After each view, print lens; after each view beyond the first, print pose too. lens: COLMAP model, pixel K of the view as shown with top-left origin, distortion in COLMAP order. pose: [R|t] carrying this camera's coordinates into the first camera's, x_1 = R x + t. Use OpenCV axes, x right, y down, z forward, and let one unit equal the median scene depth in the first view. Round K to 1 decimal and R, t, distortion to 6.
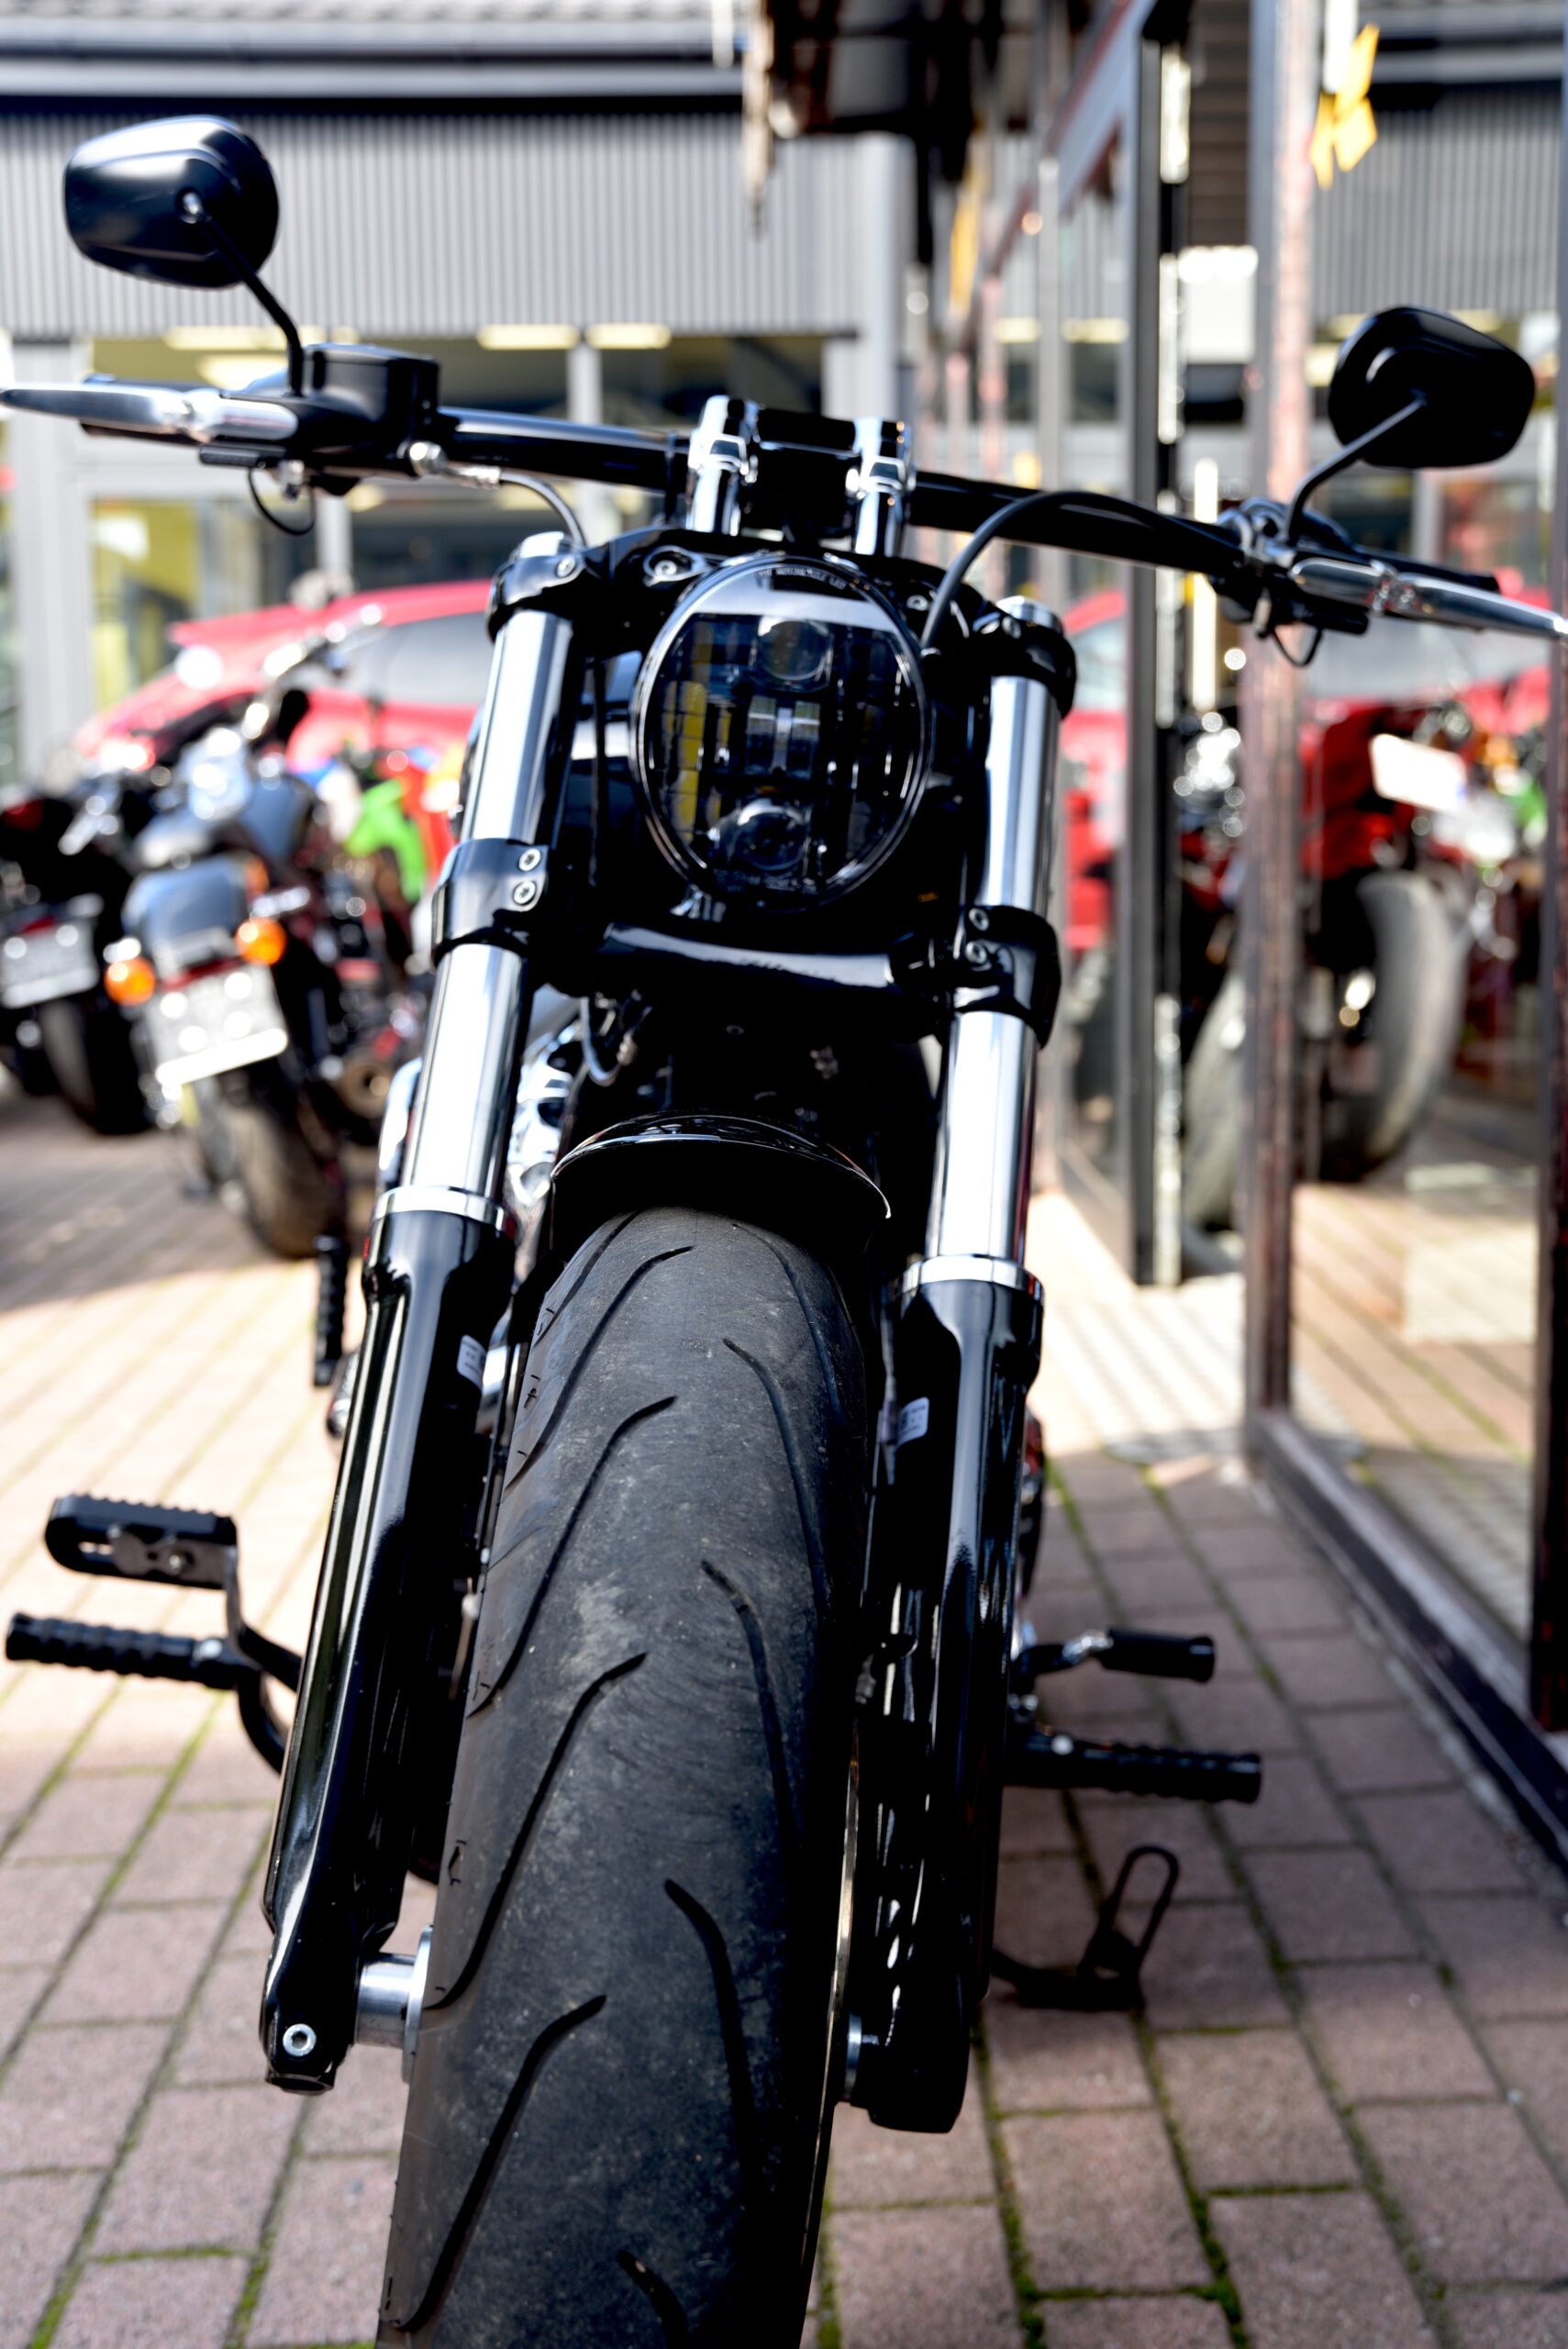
lens RADIAL K [[3002.8, 0, 784.0], [0, 3002.8, 1174.5], [0, 0, 1]] dist [0.043362, 0.058615]
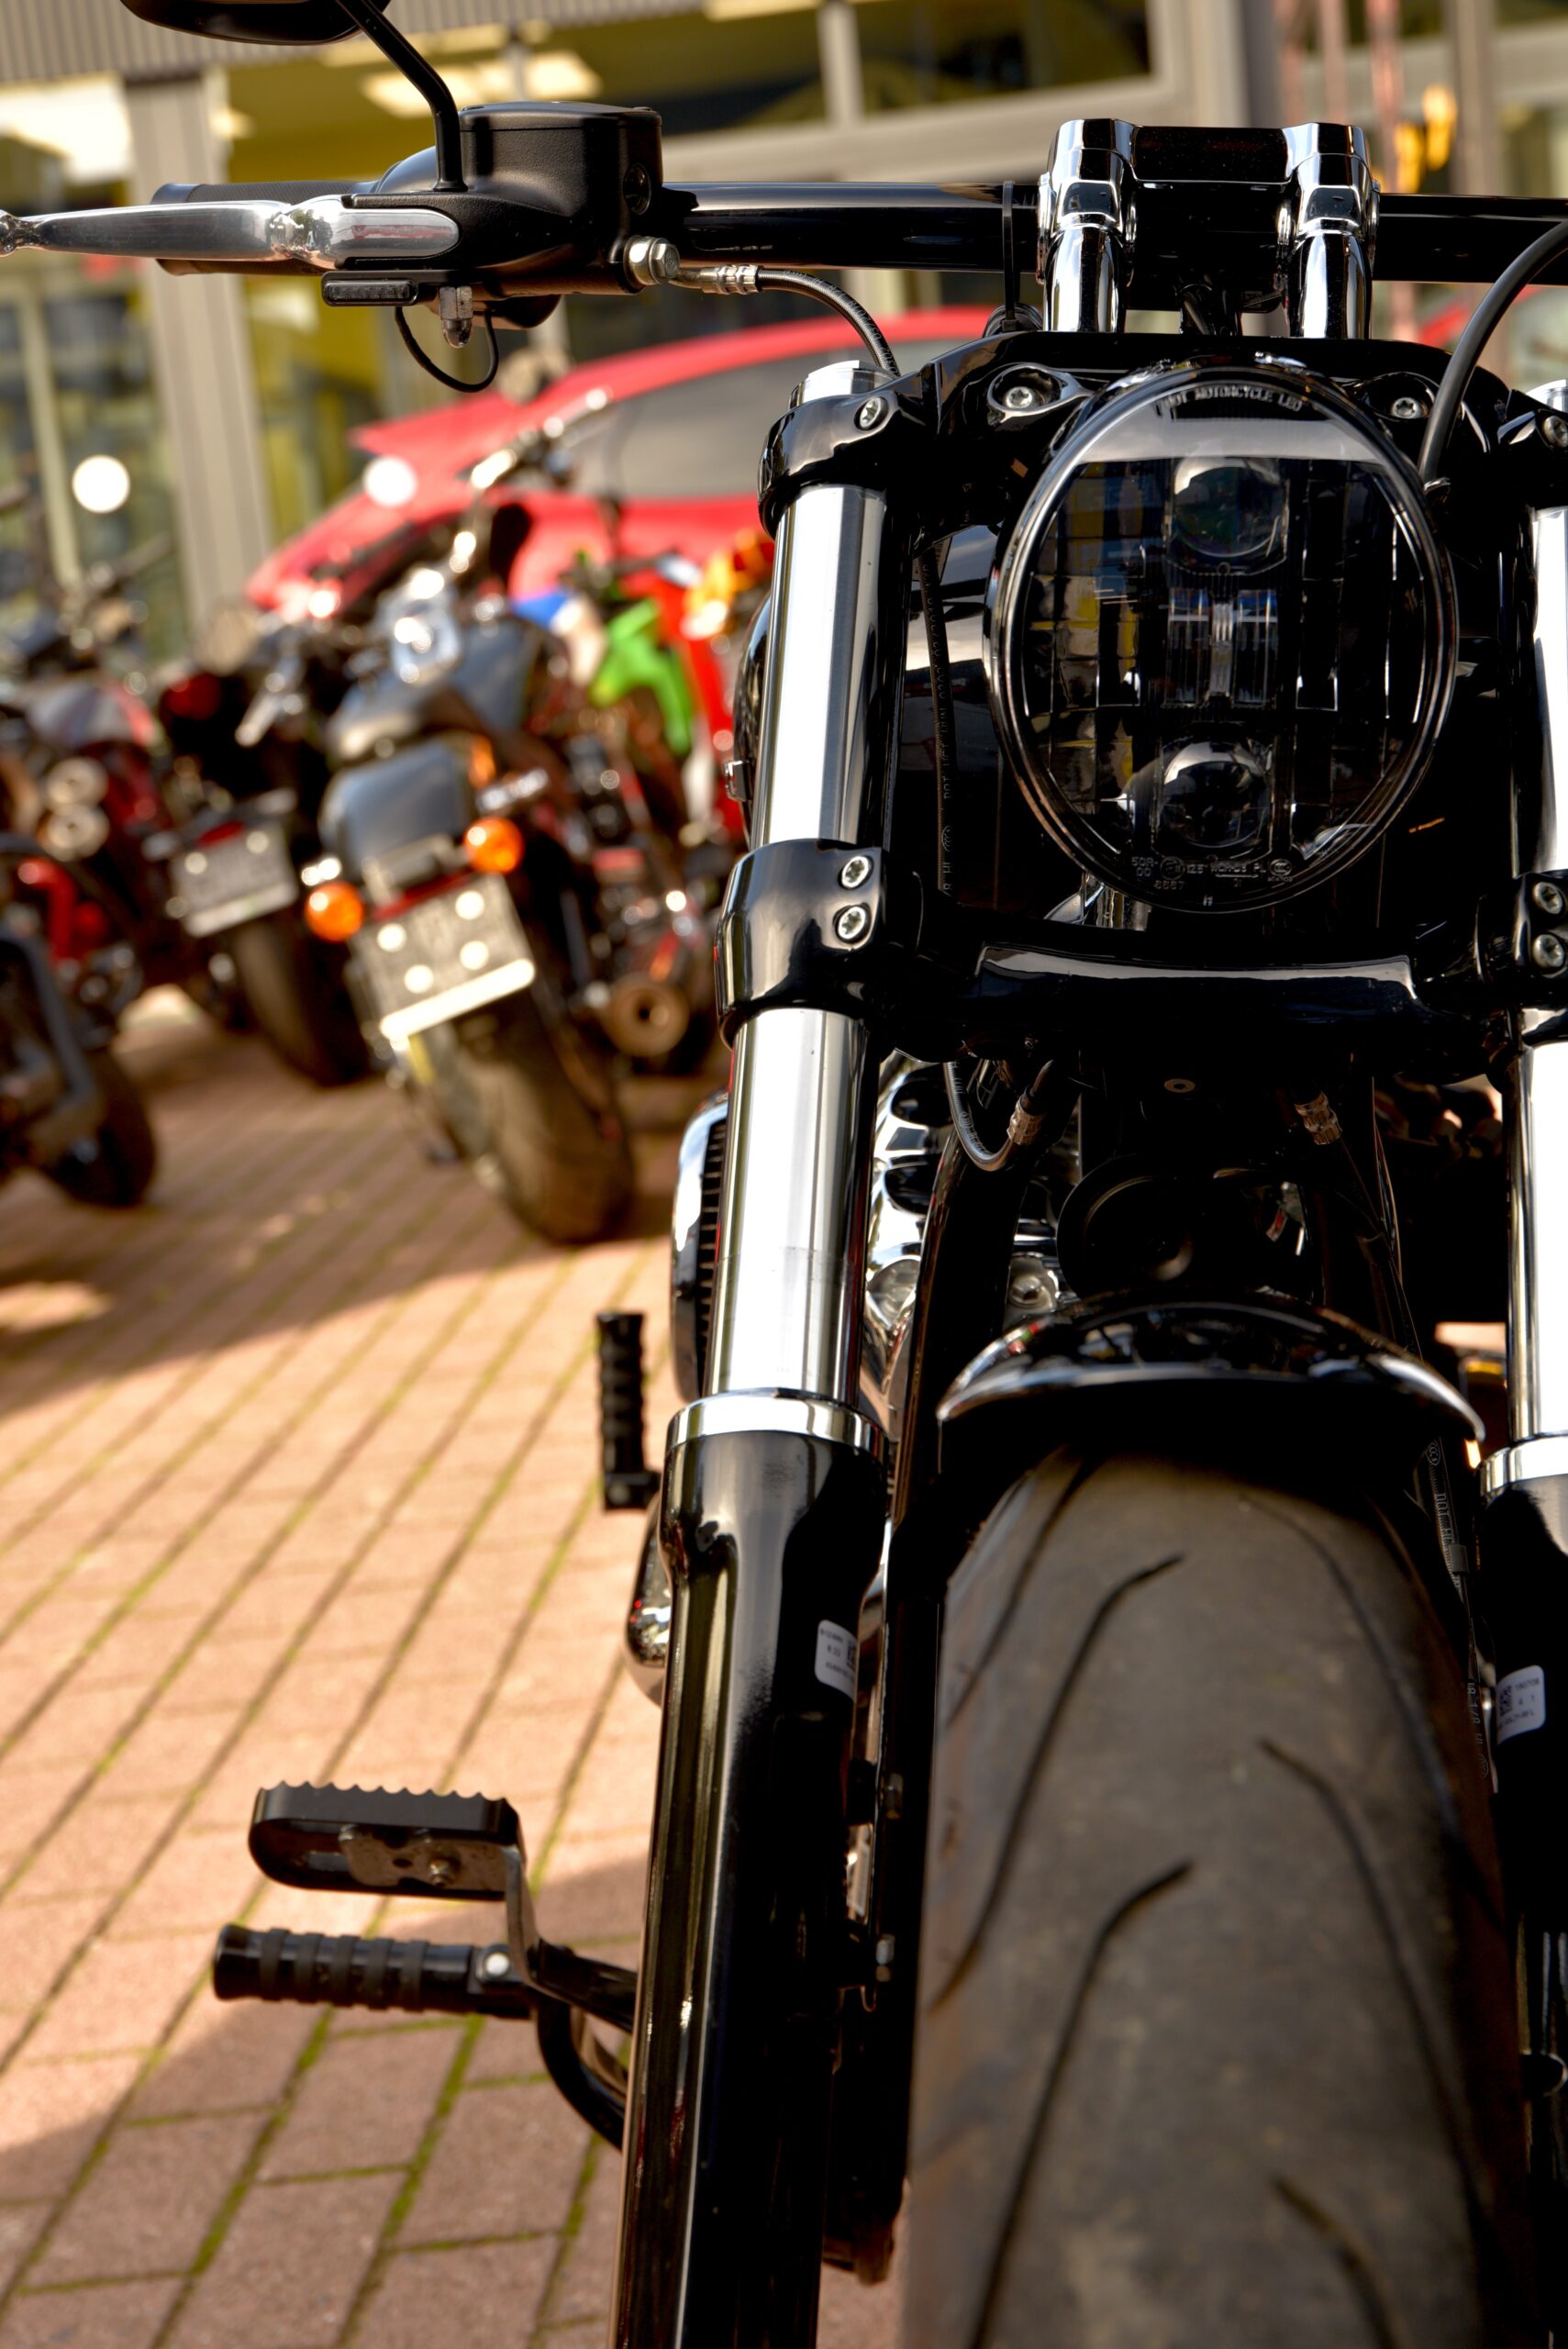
lens RADIAL K [[3573.0, 0, 784.0], [0, 3573.0, 1174.5], [0, 0, 1]] dist [0.116934, -0.058388]
pose [[0.991308, -0.079851, -0.104560, -0.020223], [0.085044, 0.995306, 0.046186, -0.067260], [0.100381, -0.054677, 0.993446, 0.184213]]
